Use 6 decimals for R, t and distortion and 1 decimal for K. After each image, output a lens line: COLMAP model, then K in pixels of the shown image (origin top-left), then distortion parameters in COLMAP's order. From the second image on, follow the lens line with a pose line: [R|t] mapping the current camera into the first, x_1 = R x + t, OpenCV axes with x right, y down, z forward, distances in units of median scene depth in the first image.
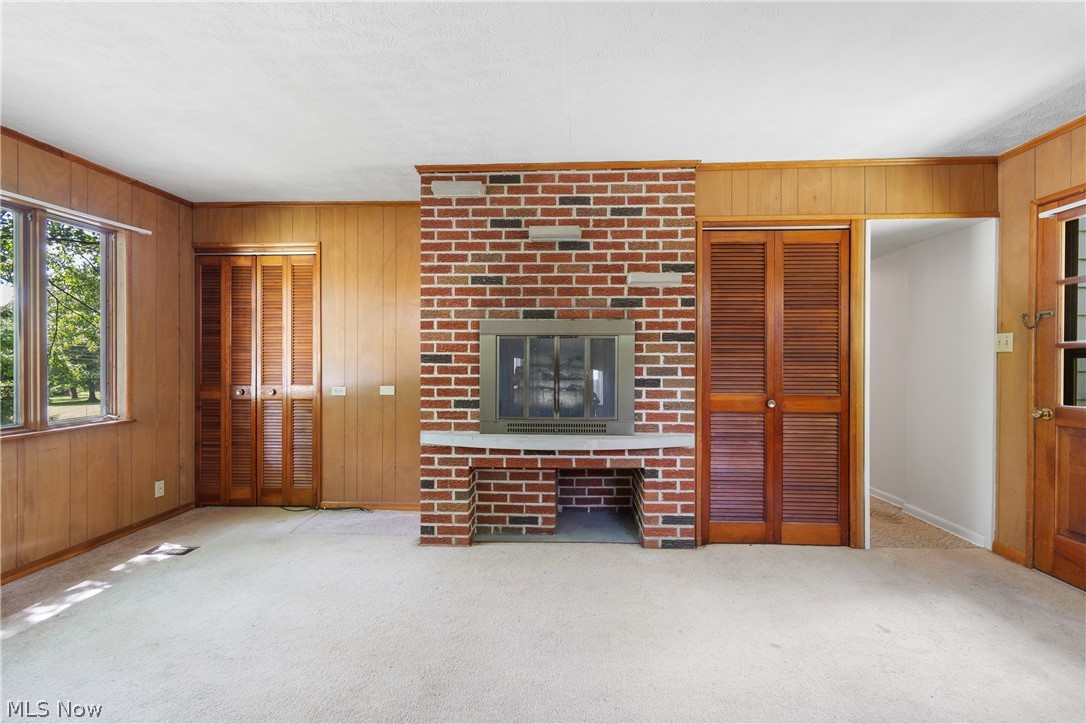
lens RADIAL K [[491.0, 0, 555.7], [0, 491.0, 360.5], [0, 0, 1]] dist [0.002203, -0.000884]
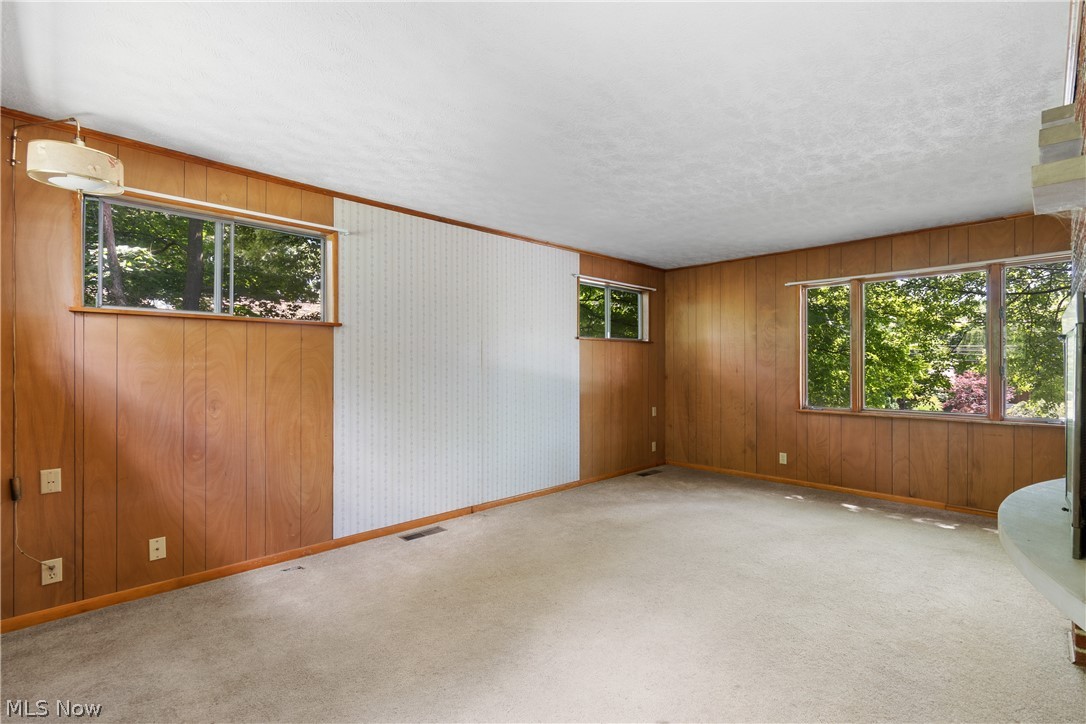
lens RADIAL K [[491.0, 0, 544.3], [0, 491.0, 365.0], [0, 0, 1]] dist [0.002203, -0.000884]
pose [[-0.690287, 0.001009, -0.723535, 0.786893], [-0.003790, 0.999980, 0.005010, -0.016942], [0.723526, 0.006200, -0.690269, 0.943544]]
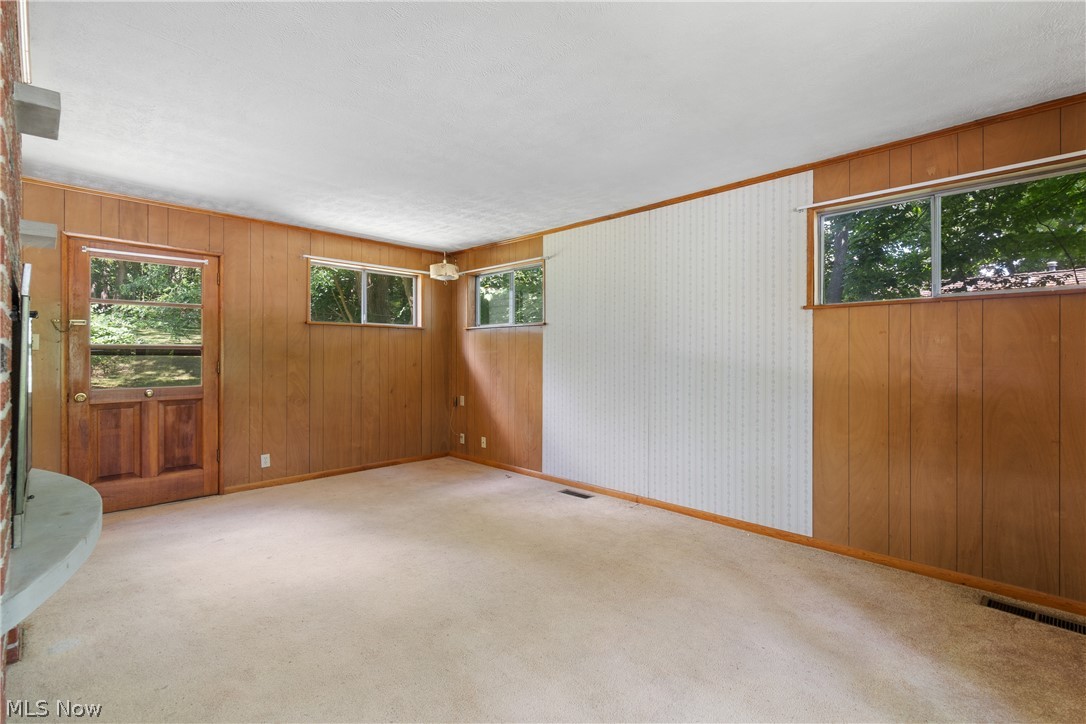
lens RADIAL K [[491.0, 0, 558.2], [0, 491.0, 356.3], [0, 0, 1]] dist [0.002203, -0.000884]
pose [[-0.752927, -0.001353, 0.658102, -0.737739], [0.003195, 0.999979, 0.005712, -0.004928], [-0.658096, 0.006403, -0.752907, 1.002813]]
